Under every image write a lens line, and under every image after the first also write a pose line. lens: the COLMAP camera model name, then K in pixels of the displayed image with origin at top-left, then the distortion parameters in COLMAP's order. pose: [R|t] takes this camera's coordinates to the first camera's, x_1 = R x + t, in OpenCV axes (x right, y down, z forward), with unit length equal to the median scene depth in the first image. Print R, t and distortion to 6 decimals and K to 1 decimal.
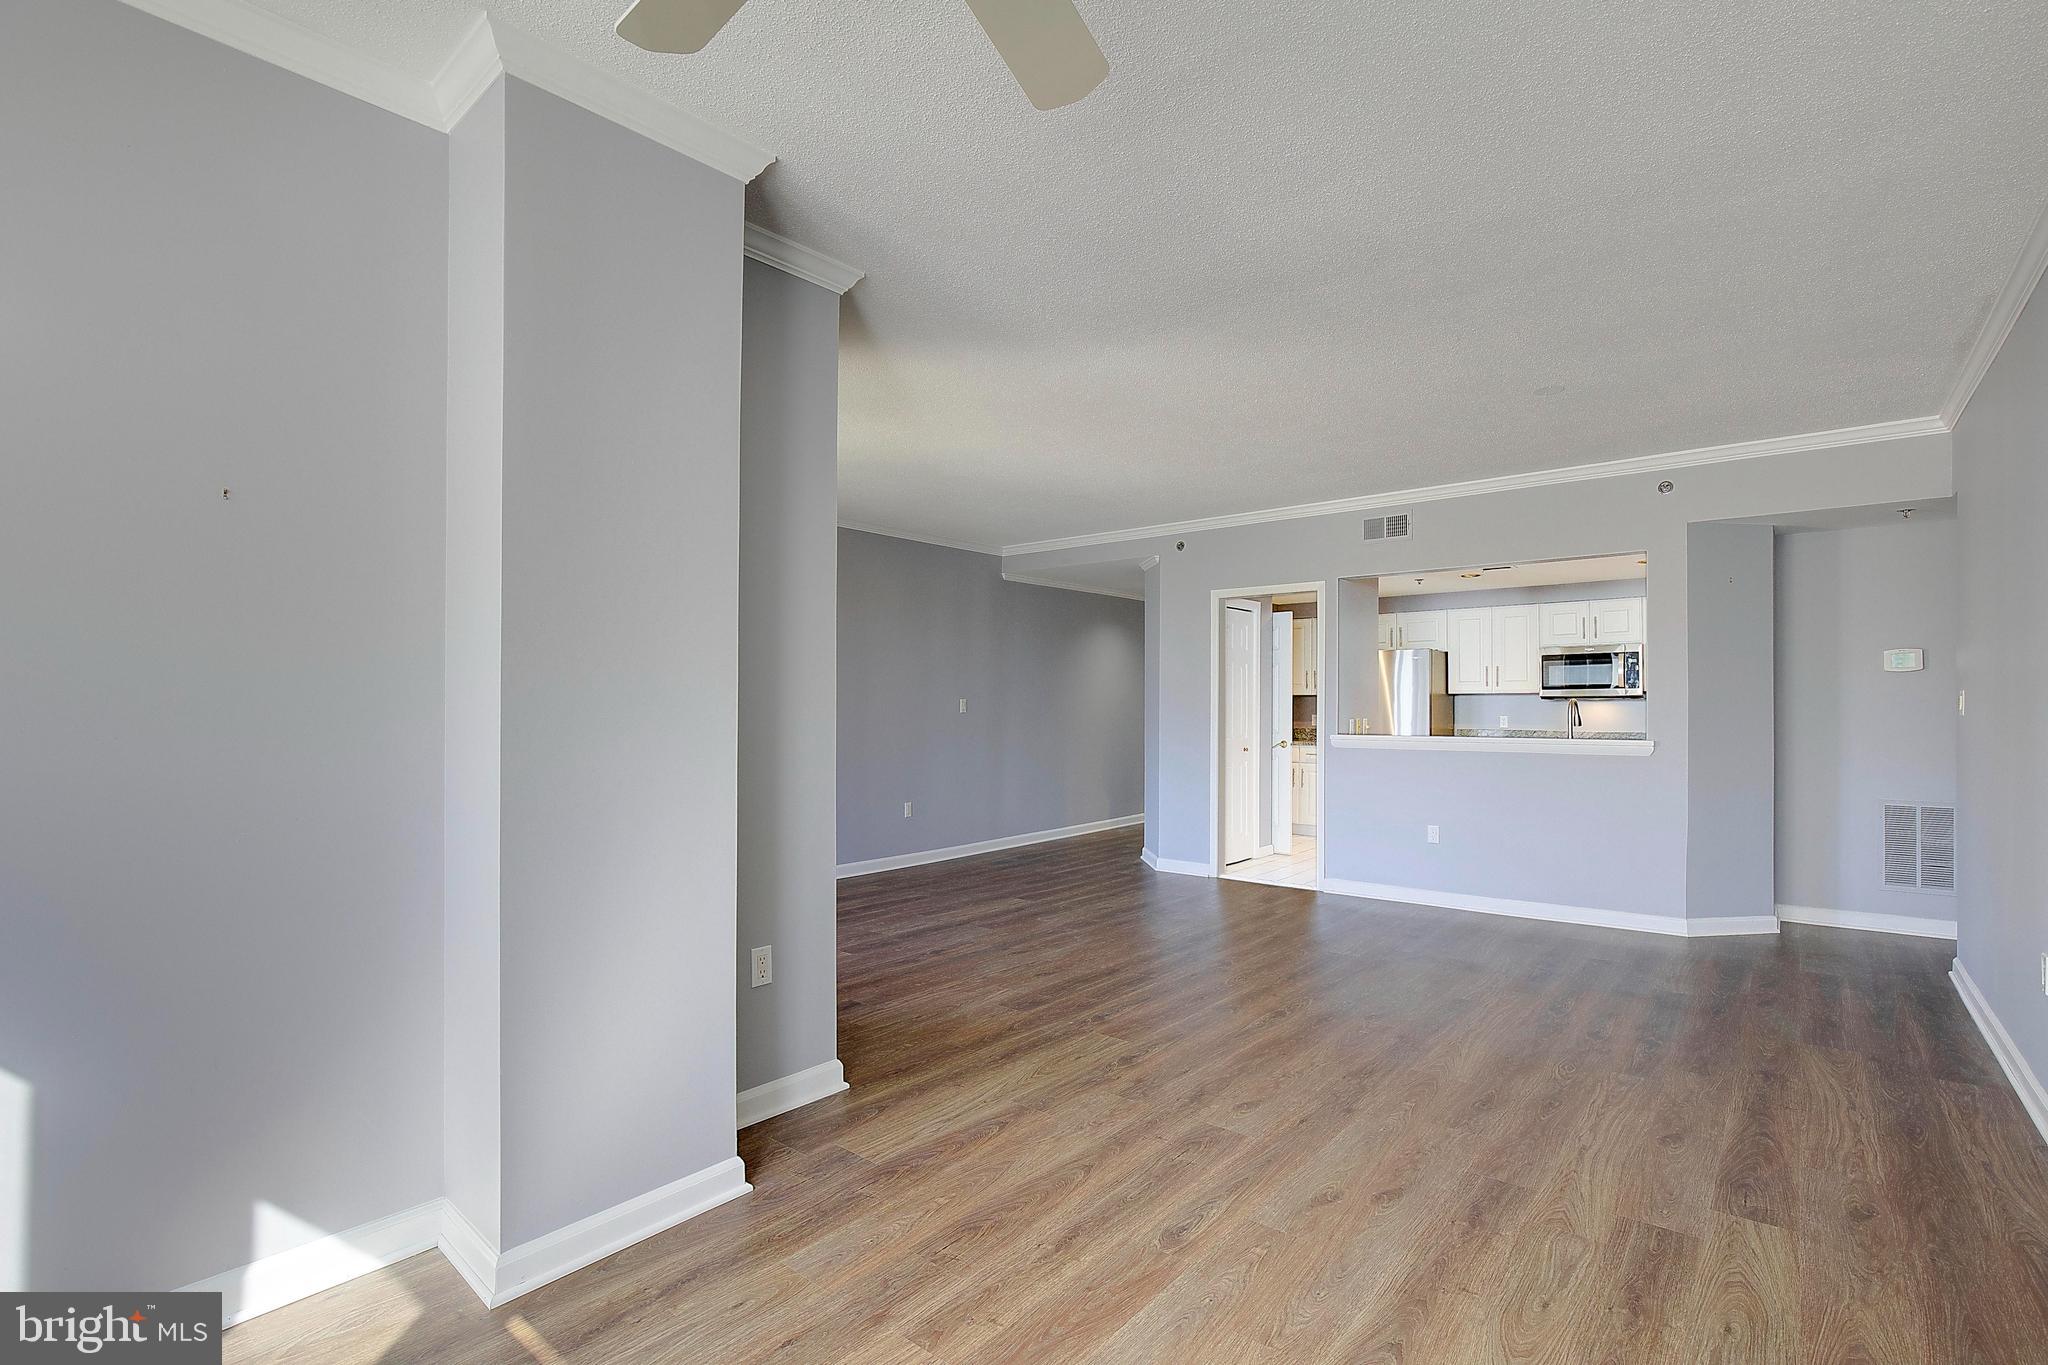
lens RADIAL K [[959.0, 0, 1040.5], [0, 959.0, 685.4], [0, 0, 1]] dist [-0.012627, 0.000882]
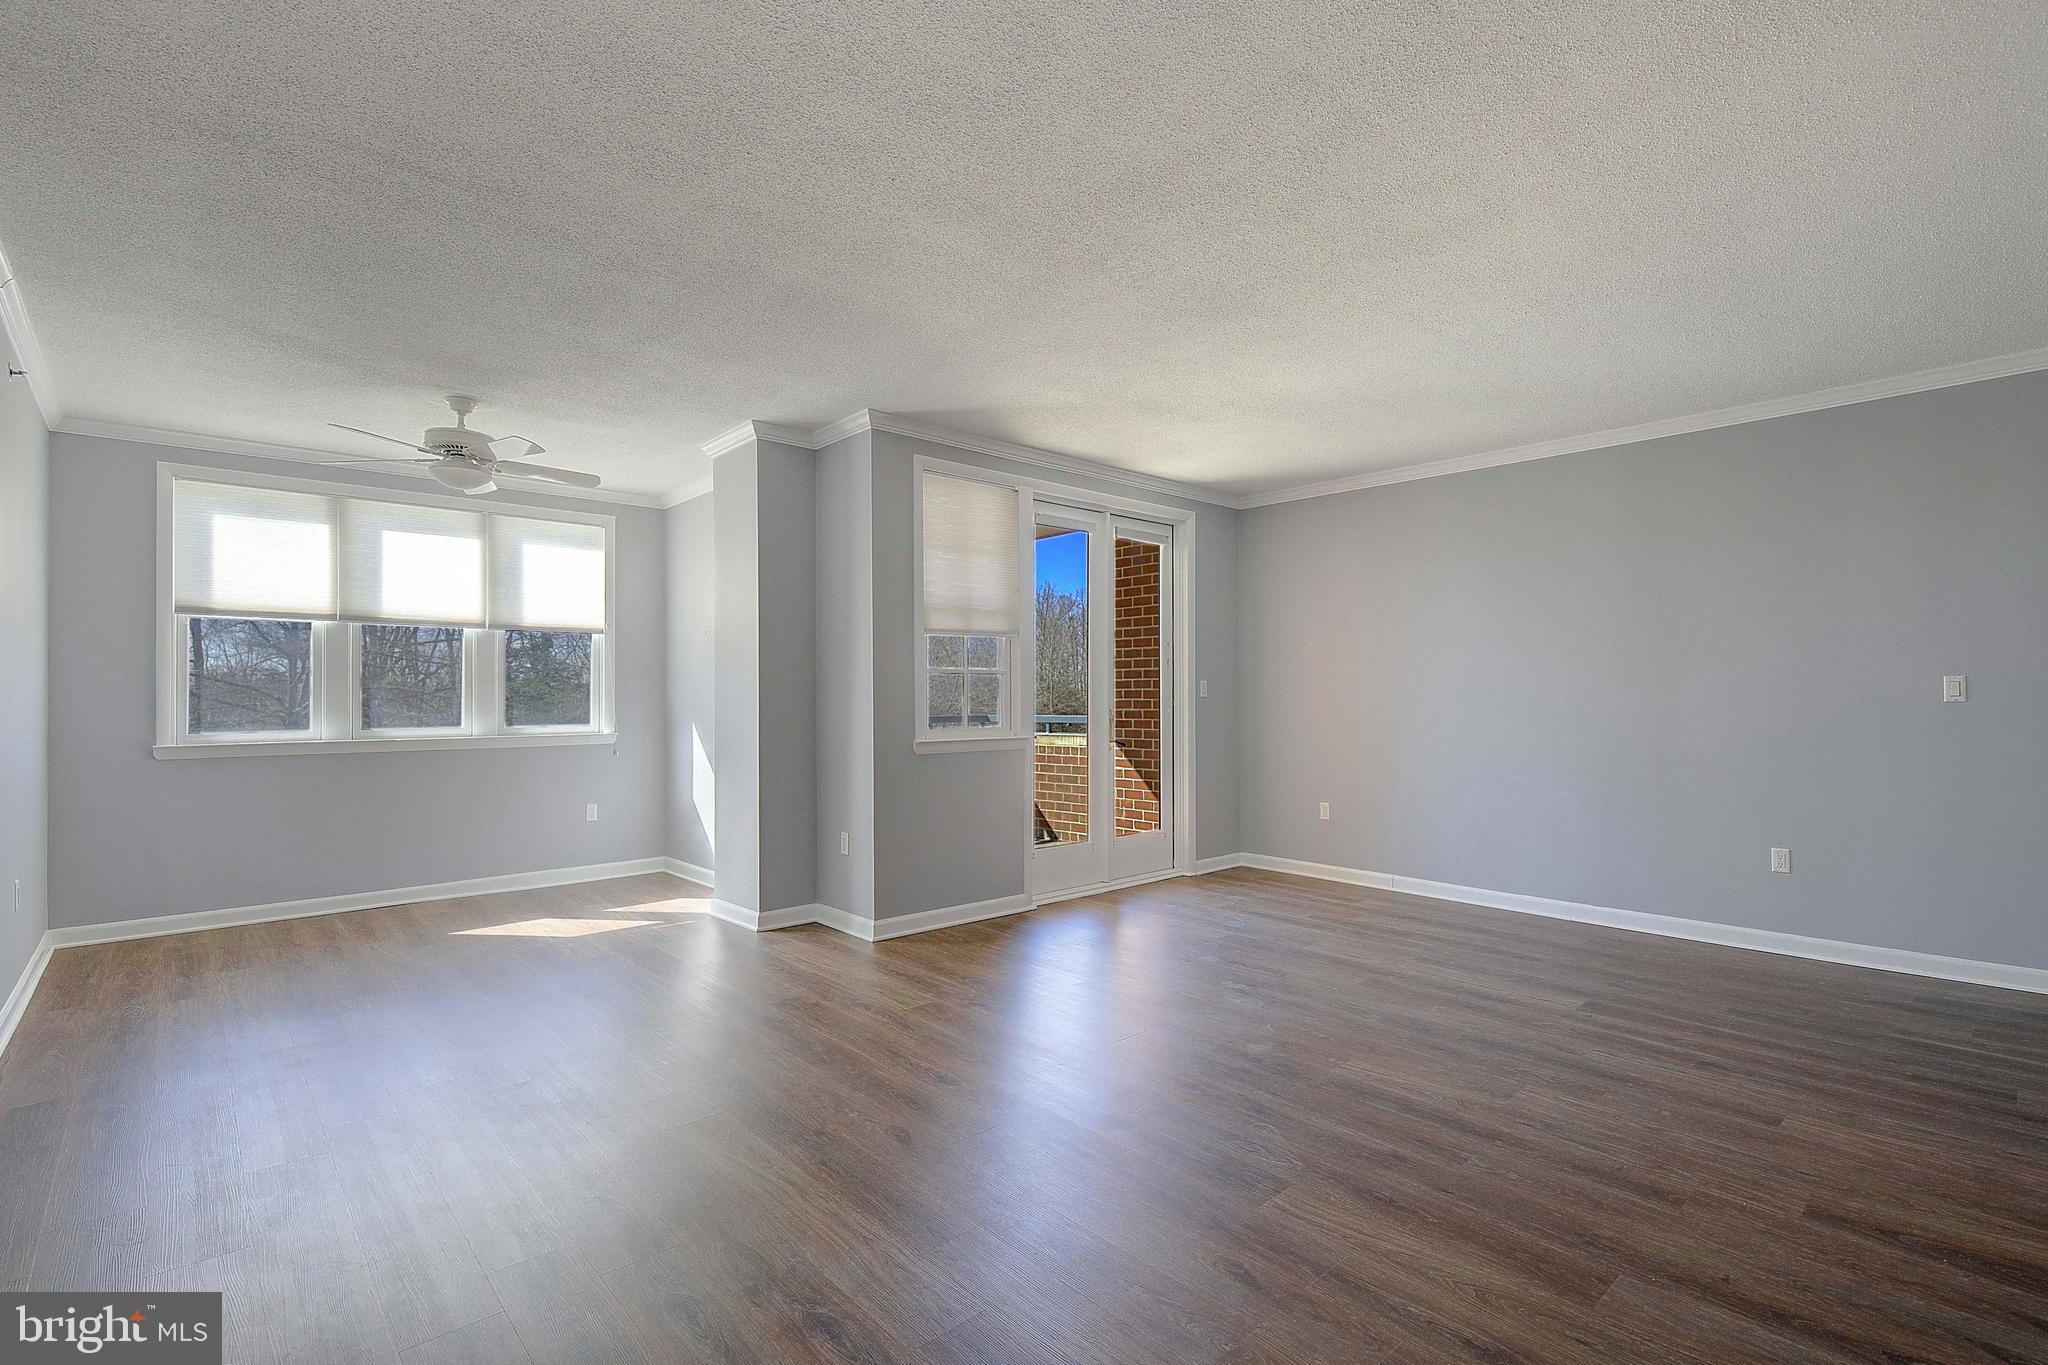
lens RADIAL K [[959.0, 0, 1009.0], [0, 959.0, 690.6], [0, 0, 1]] dist [-0.012627, 0.000882]
pose [[-0.161229, -0.013603, -0.986823, 1.082885], [0.007535, 0.999859, -0.015013, 0.054223], [0.986888, -0.009856, -0.161104, 1.286488]]
